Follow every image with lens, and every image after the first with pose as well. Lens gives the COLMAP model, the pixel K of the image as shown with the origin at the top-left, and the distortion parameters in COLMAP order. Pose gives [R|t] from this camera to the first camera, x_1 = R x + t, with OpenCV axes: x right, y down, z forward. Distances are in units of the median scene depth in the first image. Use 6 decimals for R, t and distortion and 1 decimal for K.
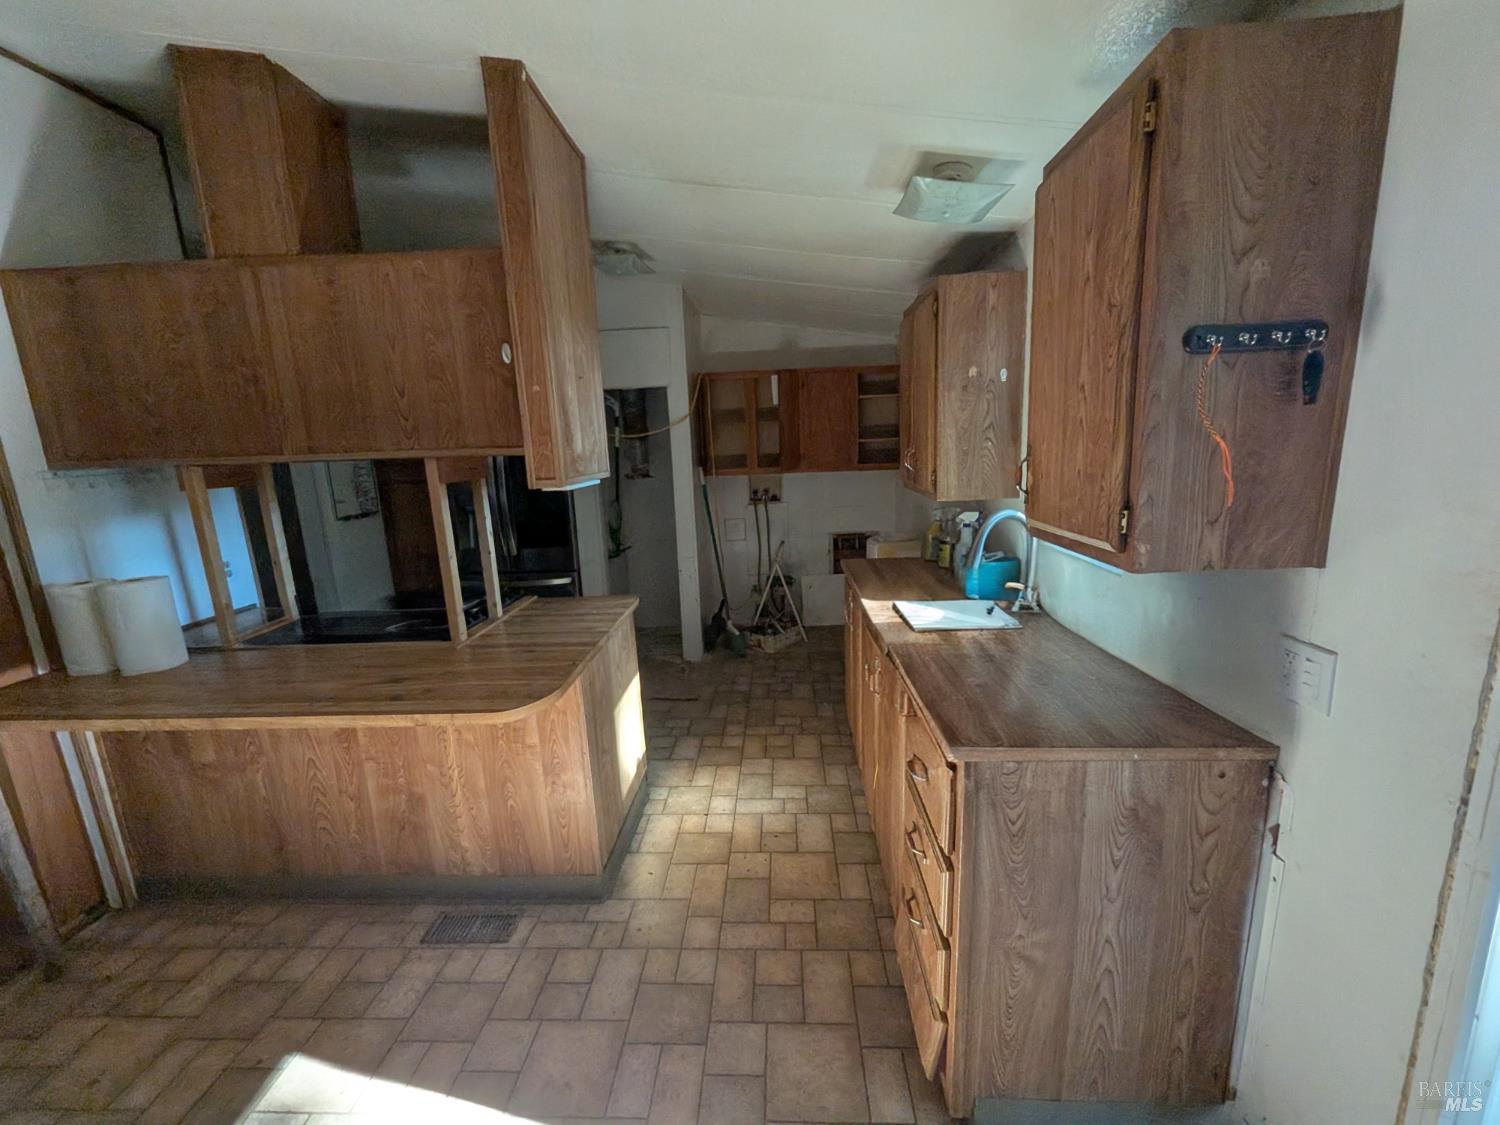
lens RADIAL K [[603.7, 0, 752.3], [0, 603.7, 559.9], [0, 0, 1]] dist [0.001969, -0.000874]
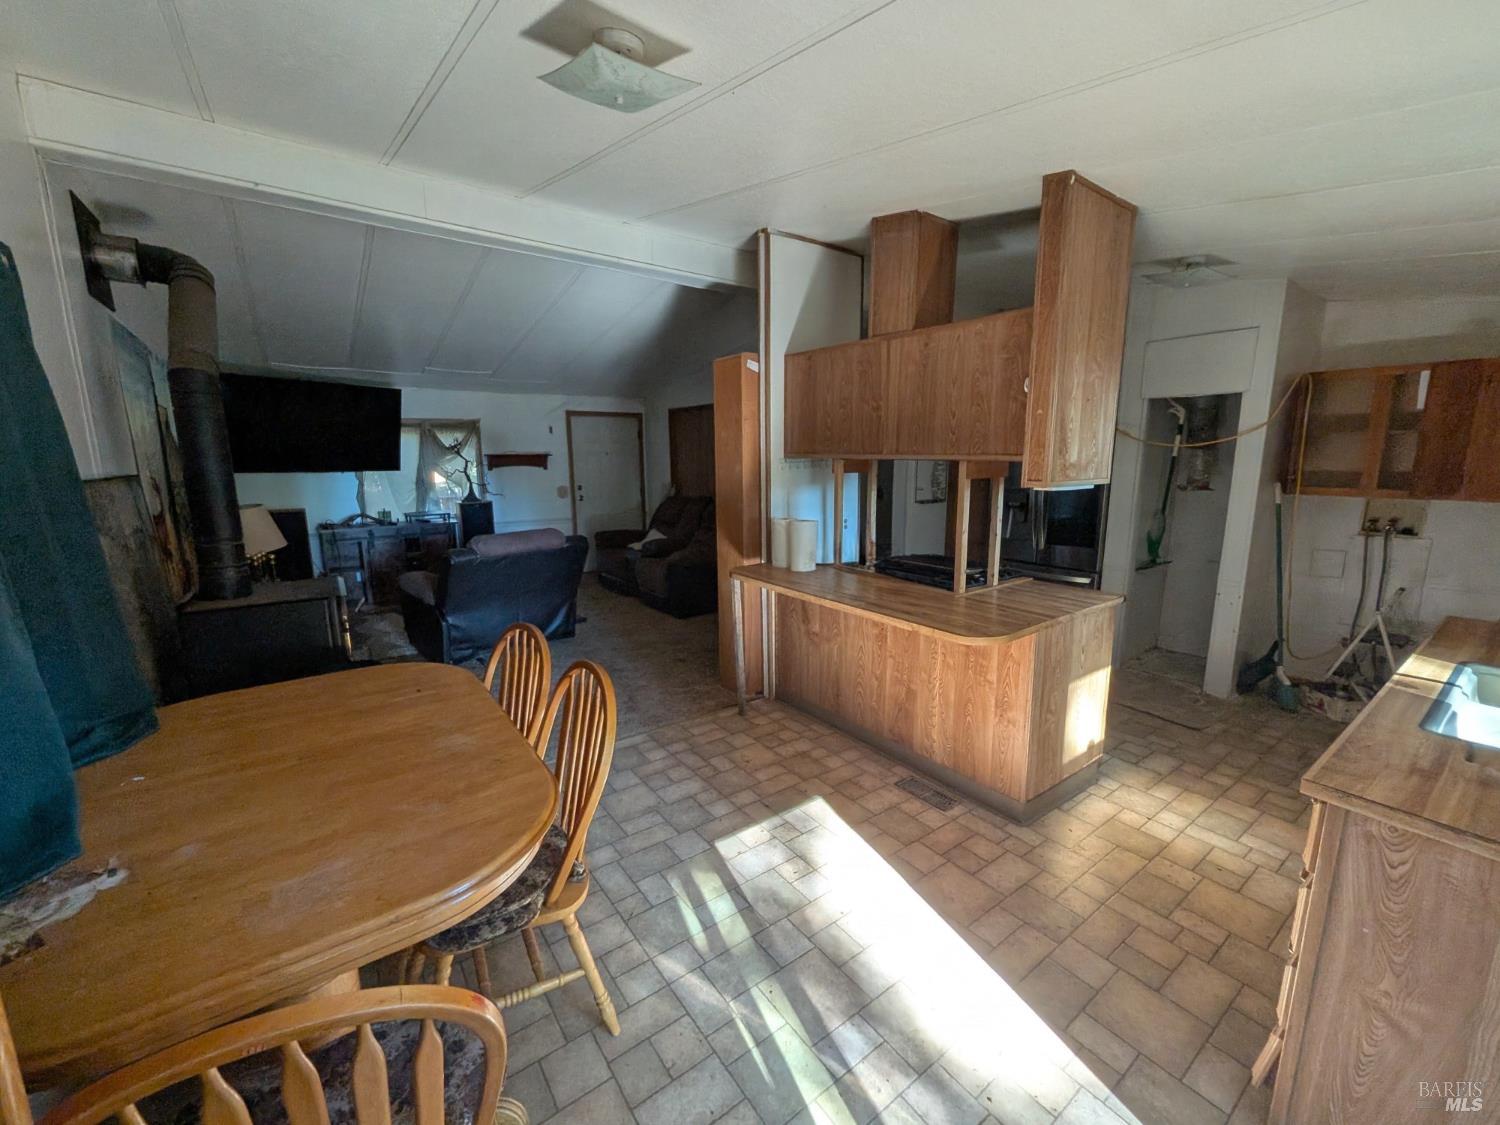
lens RADIAL K [[603.7, 0, 754.9], [0, 603.7, 558.1], [0, 0, 1]] dist [0.001969, -0.000874]
pose [[0.626884, 0.166303, -0.761157, 0.259186], [-0.170530, 0.982553, 0.074228, 0.032034], [0.760221, 0.083268, 0.644306, -0.249957]]
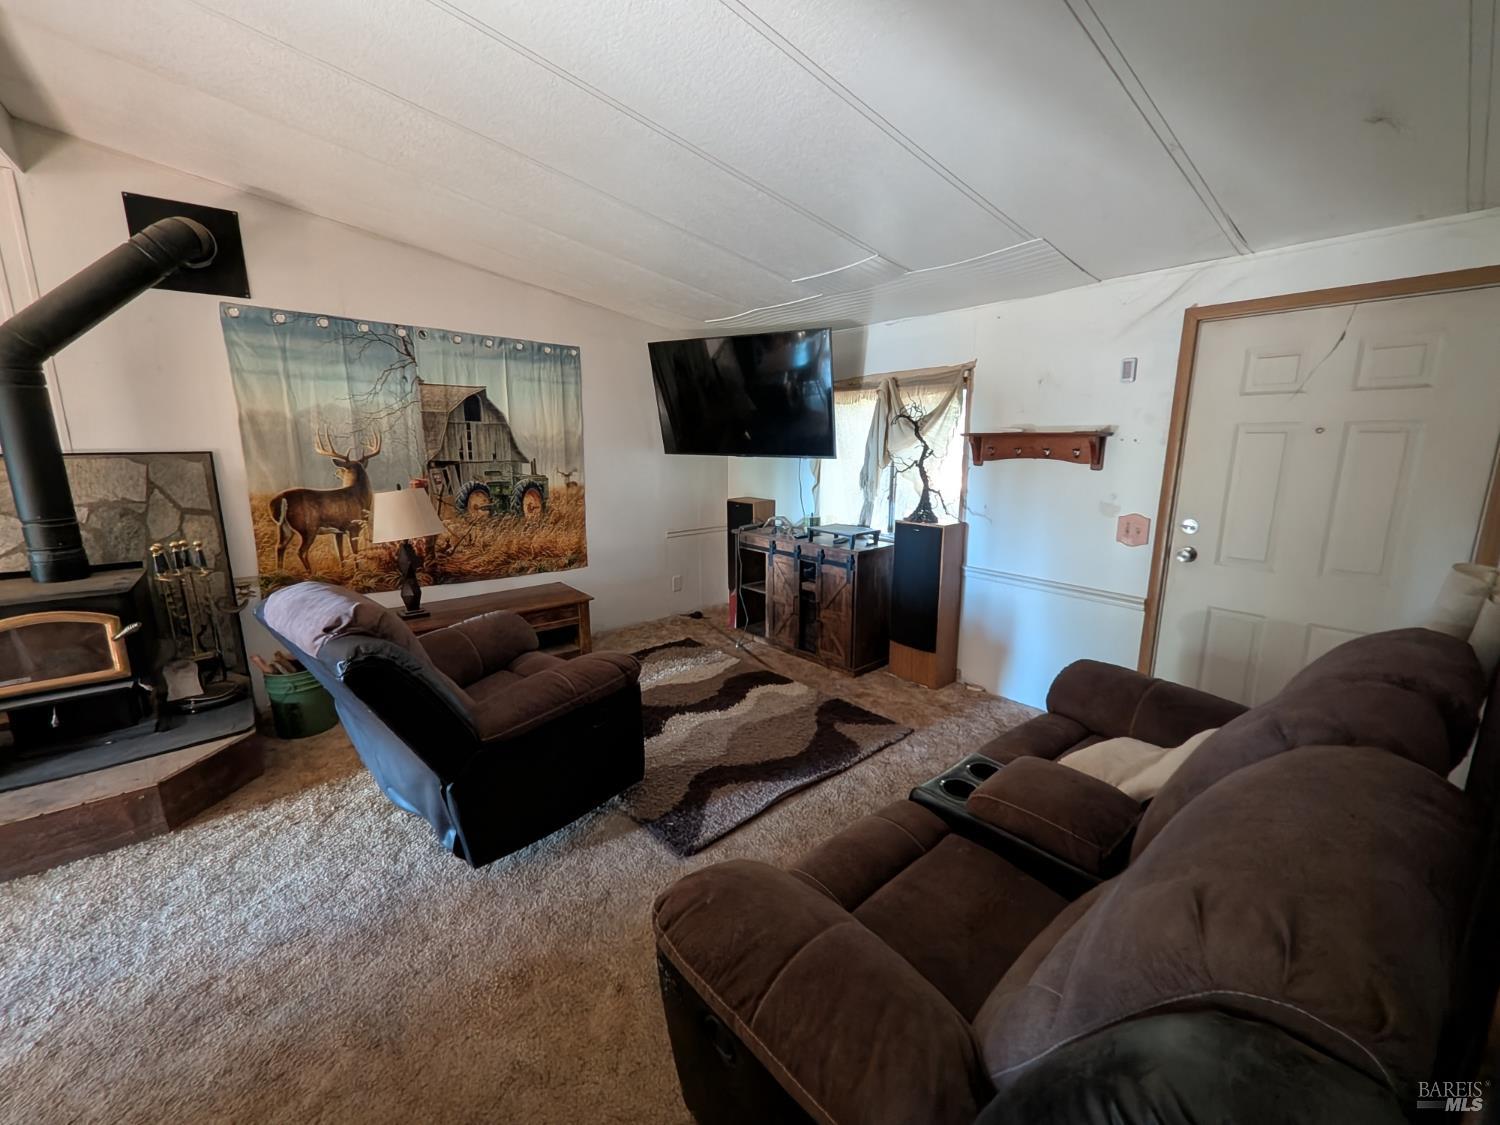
lens RADIAL K [[603.7, 0, 749.0], [0, 603.7, 558.8], [0, 0, 1]] dist [0.001969, -0.000874]
pose [[-0.740842, 0.170117, -0.649779, -2.174429], [-0.103547, 0.926905, 0.360728, -0.312087], [0.663650, 0.334525, -0.669075, 1.976990]]
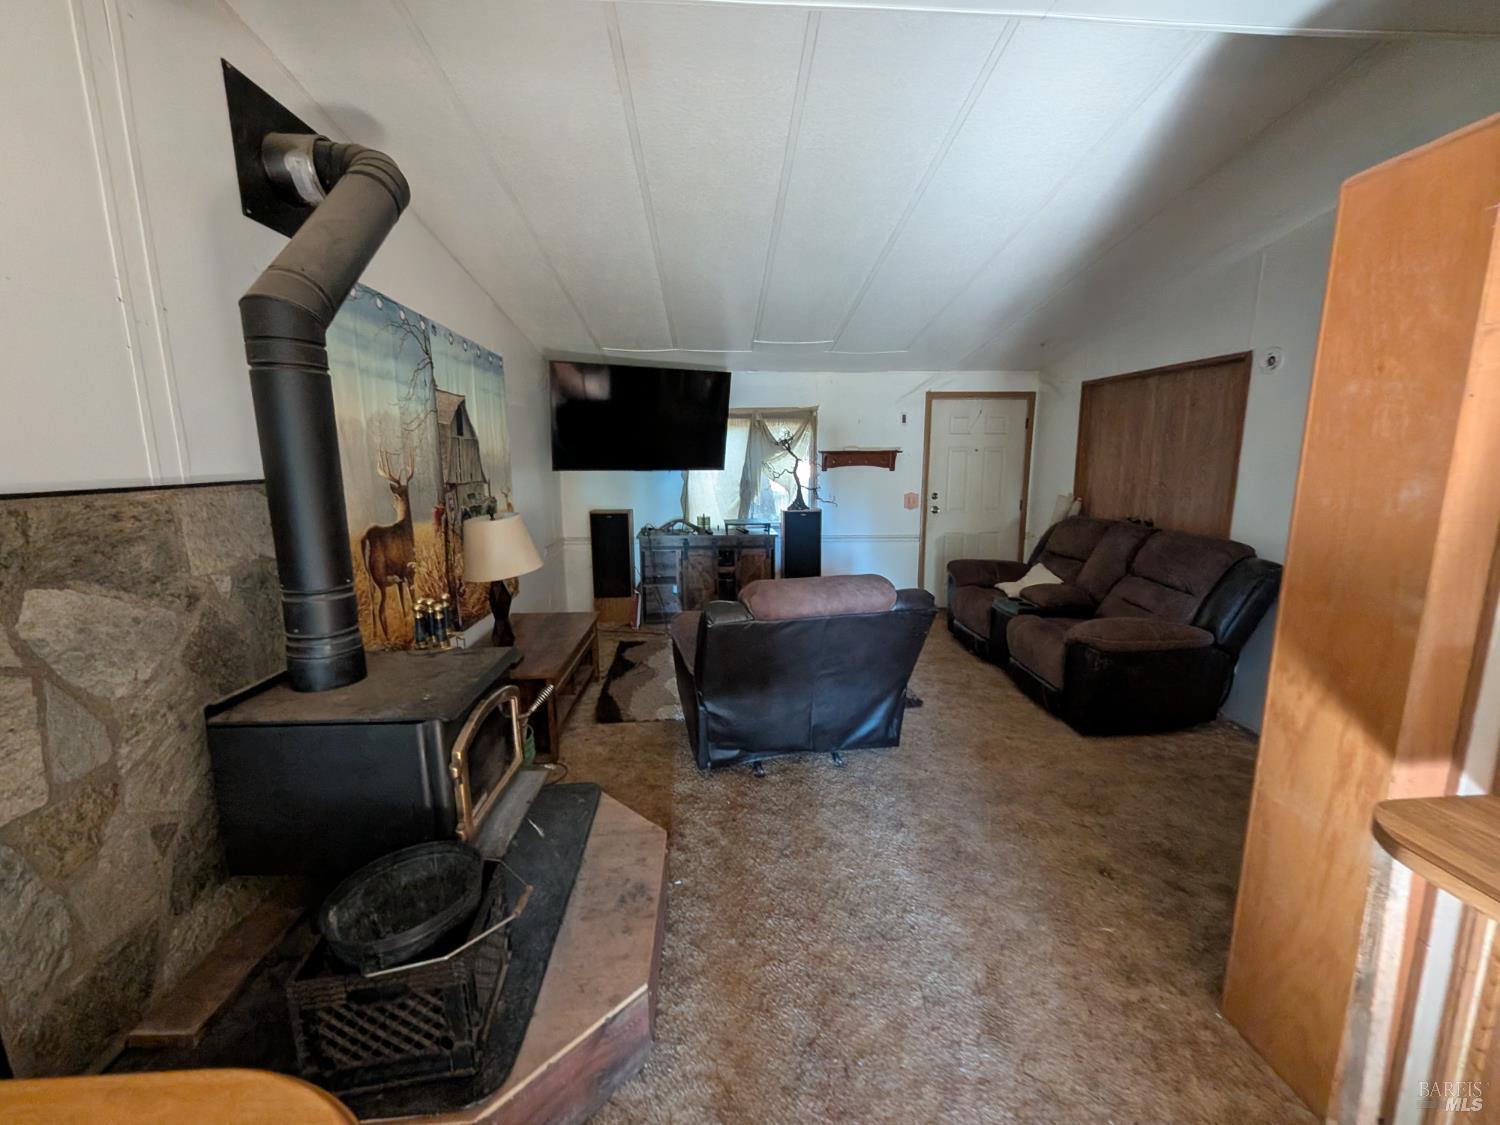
lens RADIAL K [[603.7, 0, 751.2], [0, 603.7, 560.9], [0, 0, 1]] dist [0.001969, -0.000874]
pose [[0.100268, 0.210563, -0.972425, -0.866633], [-0.196040, 0.962372, 0.188173, -0.013174], [0.975456, 0.171766, 0.137774, 0.232212]]
